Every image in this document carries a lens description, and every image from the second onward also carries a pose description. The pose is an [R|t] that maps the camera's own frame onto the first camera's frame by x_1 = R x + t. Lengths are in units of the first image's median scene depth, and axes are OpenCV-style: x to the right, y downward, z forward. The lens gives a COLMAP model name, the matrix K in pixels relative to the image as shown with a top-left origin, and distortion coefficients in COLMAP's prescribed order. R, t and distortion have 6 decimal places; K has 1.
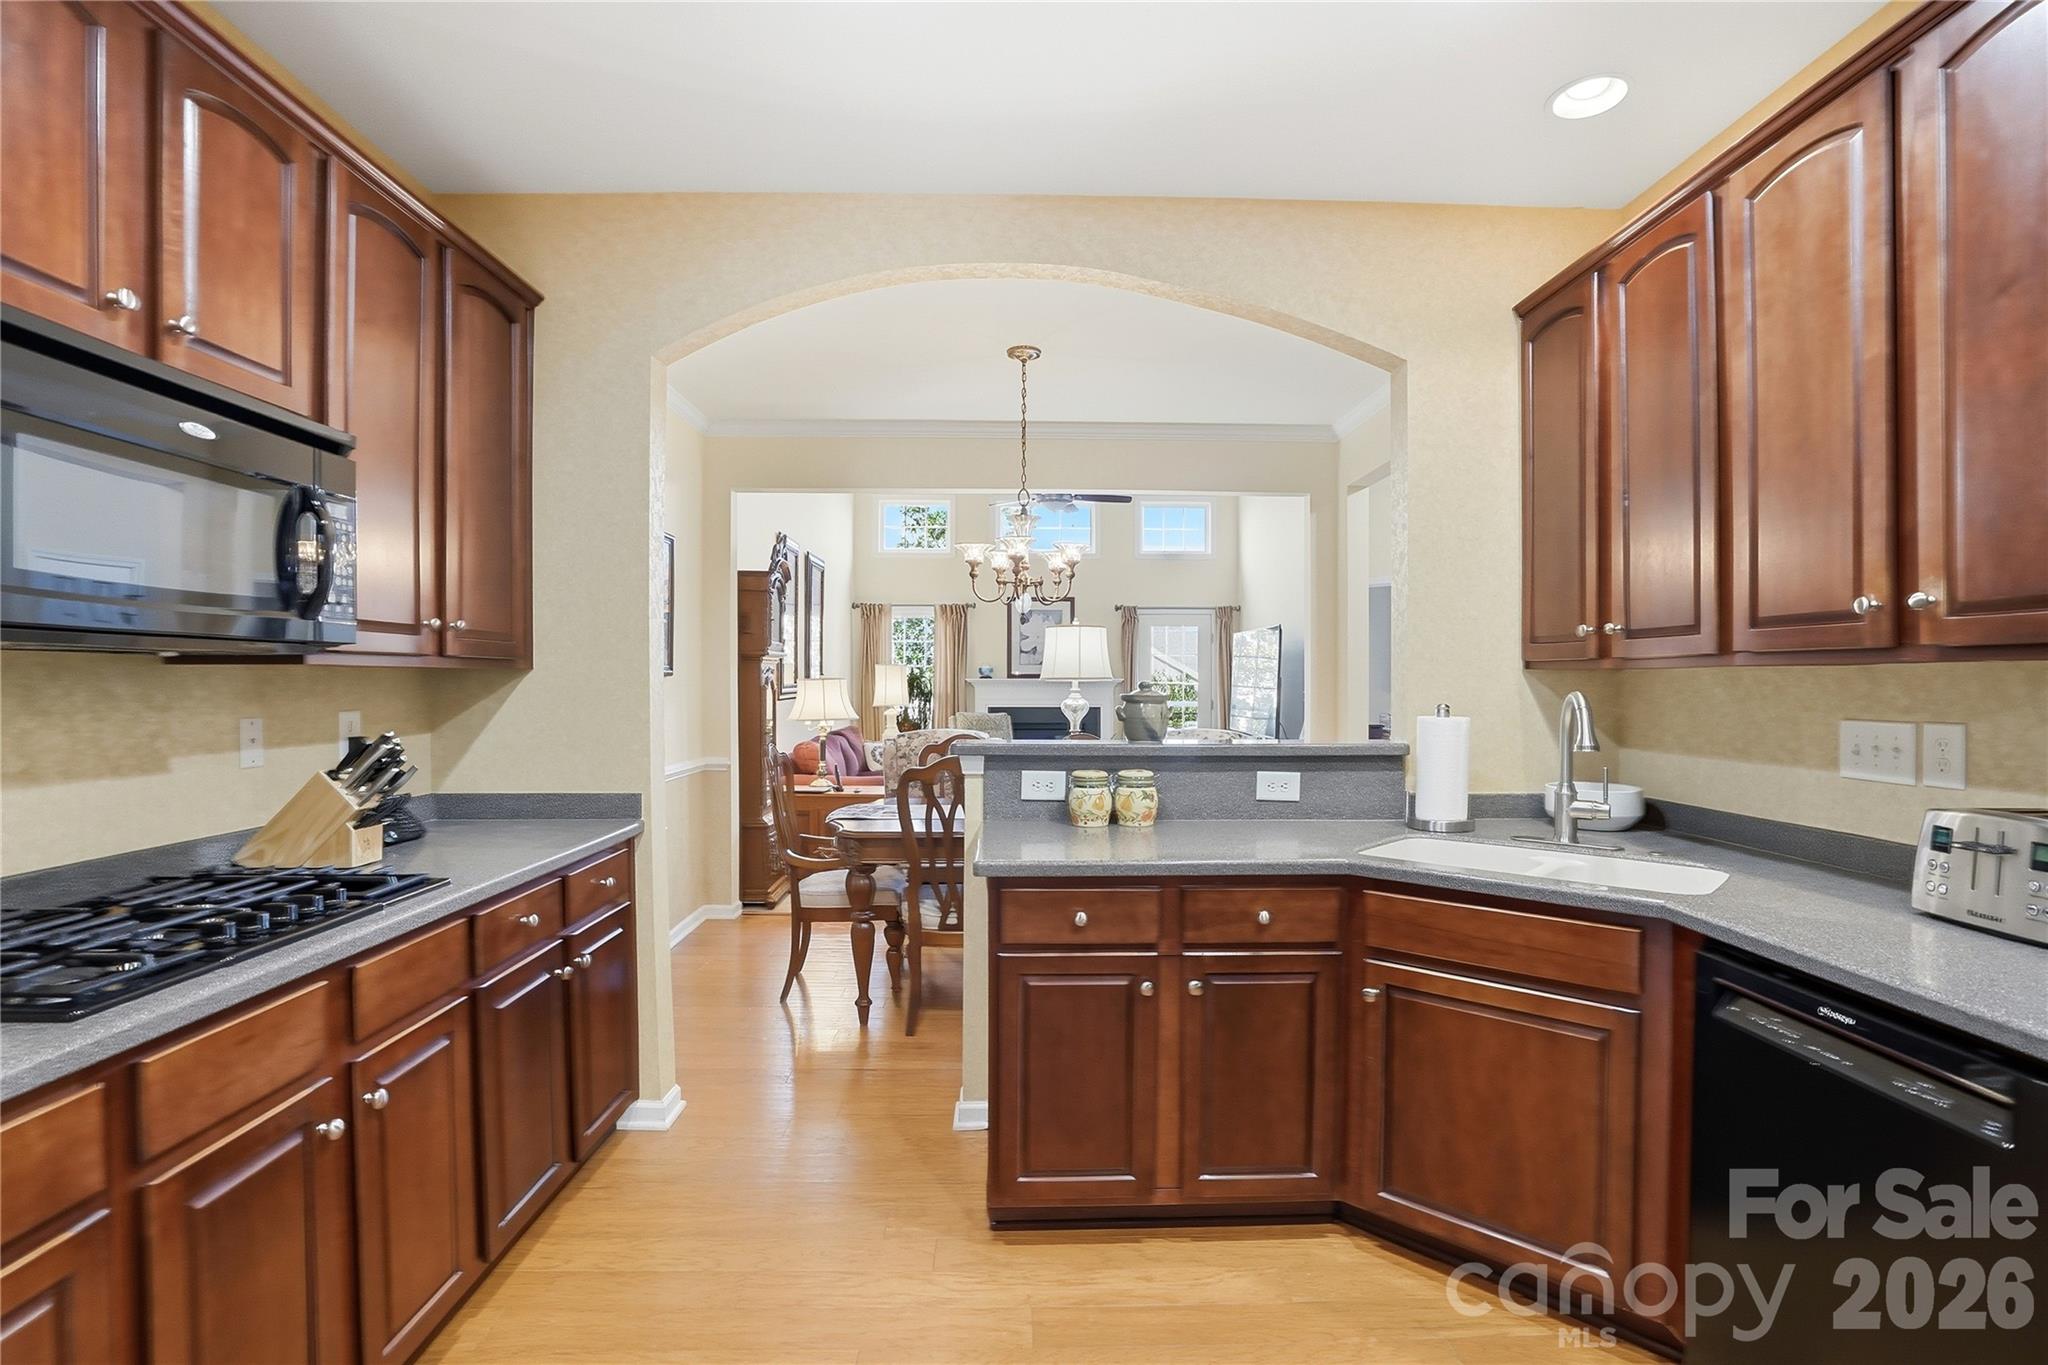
lens RADIAL K [[962.3, 0, 1027.1], [0, 962.3, 696.5], [0, 0, 1]] dist [-0.059661, 0.024710]
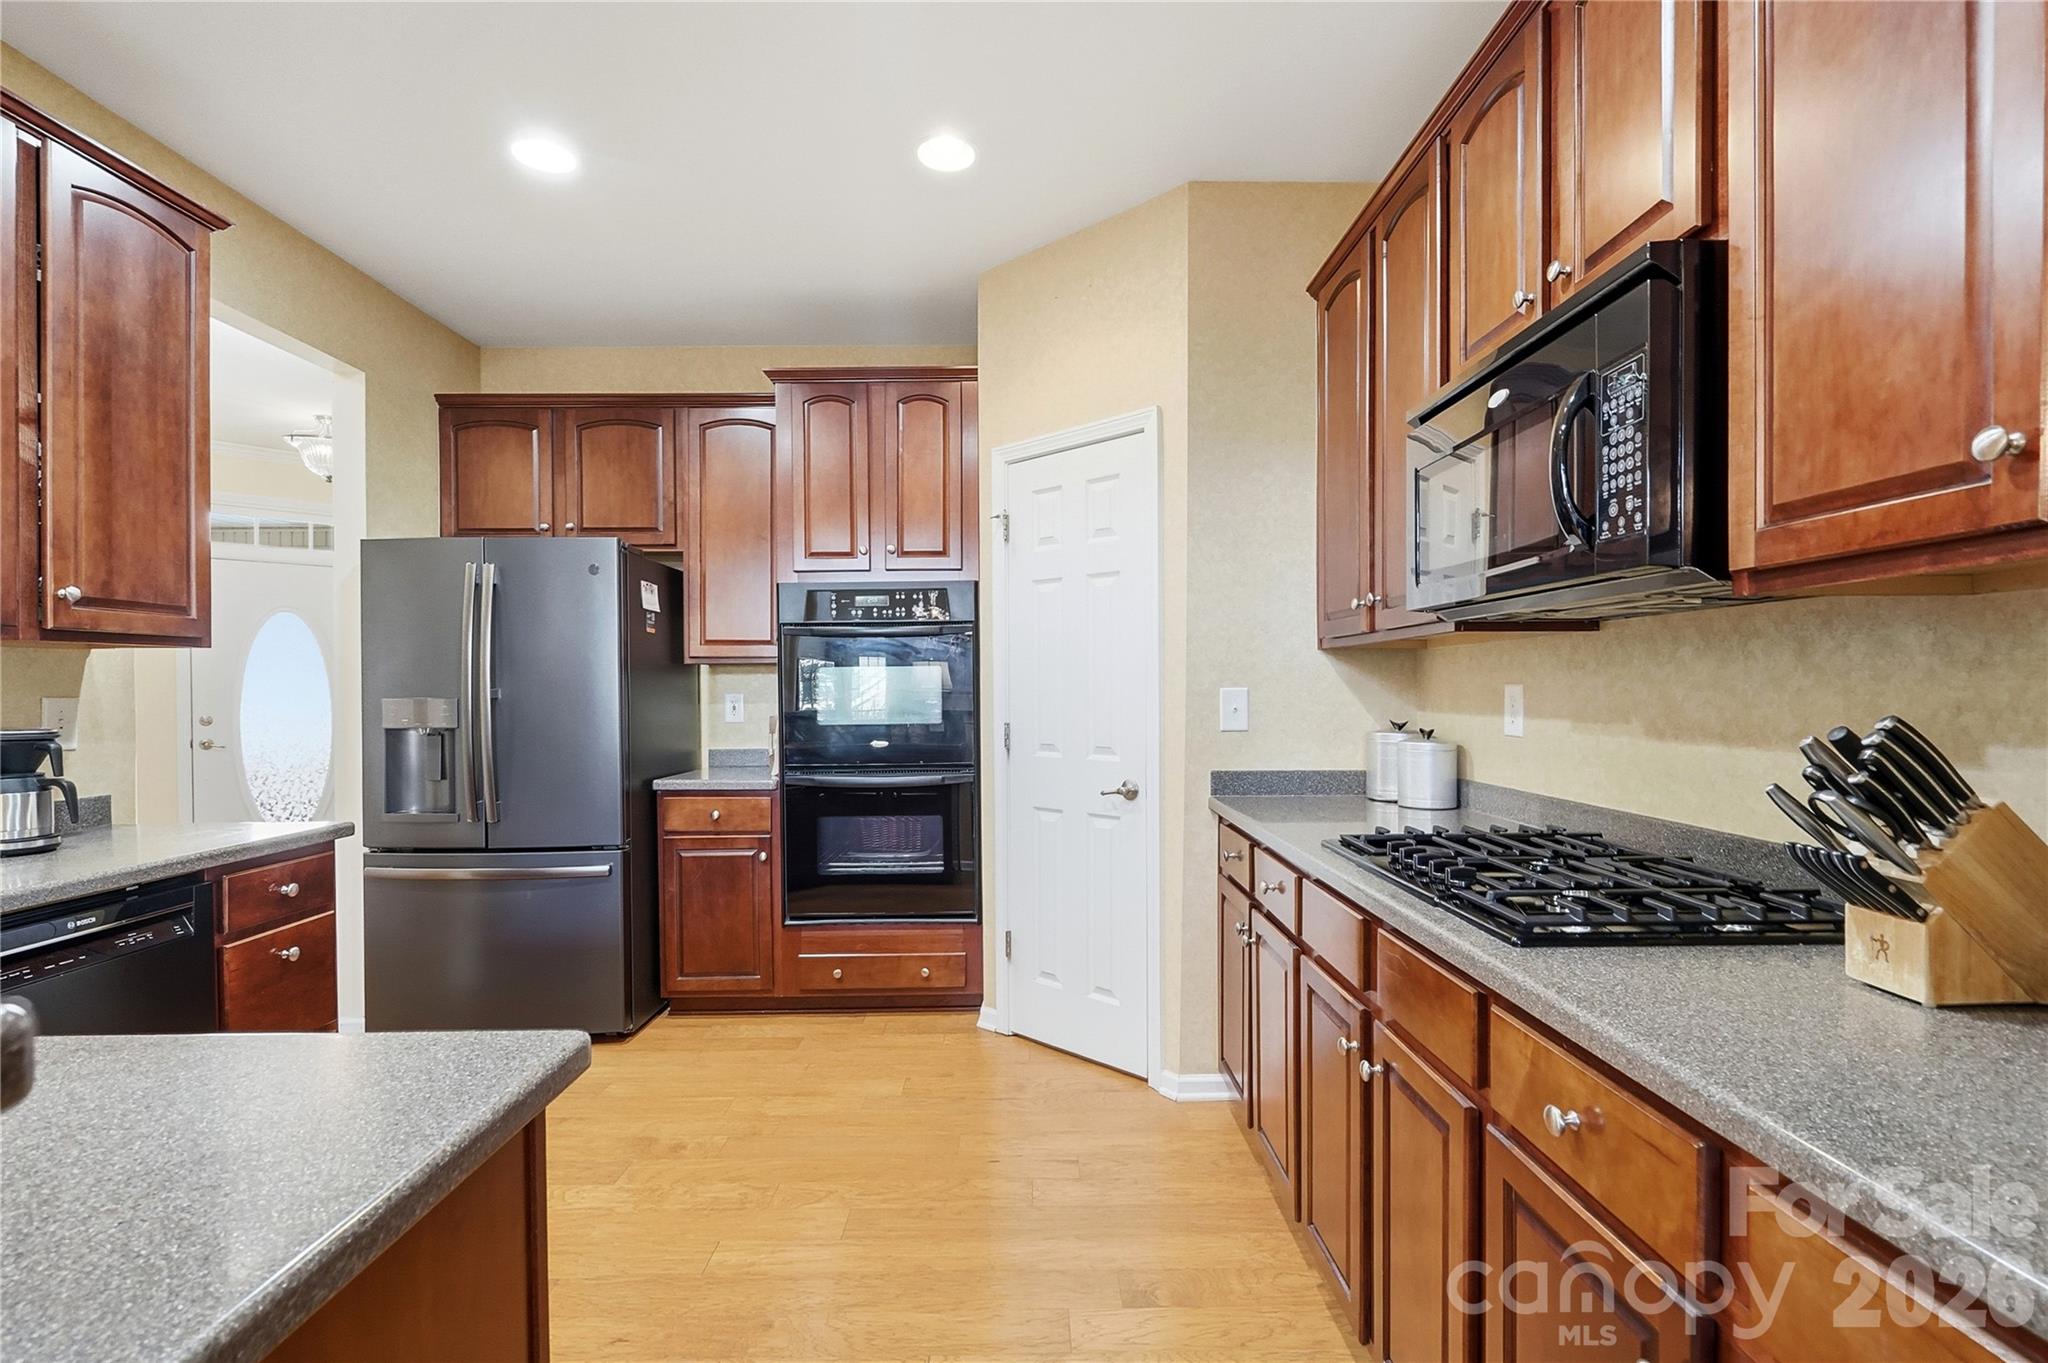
lens RADIAL K [[965.2, 0, 1026.2], [0, 965.2, 686.7], [0, 0, 1]] dist [0.000142, 0.000398]
pose [[-0.999979, 0.006189, 0.001802, -0.205034], [0.006218, 0.999847, 0.016372, 0.009244], [-0.001701, 0.016383, -0.999864, 1.178297]]
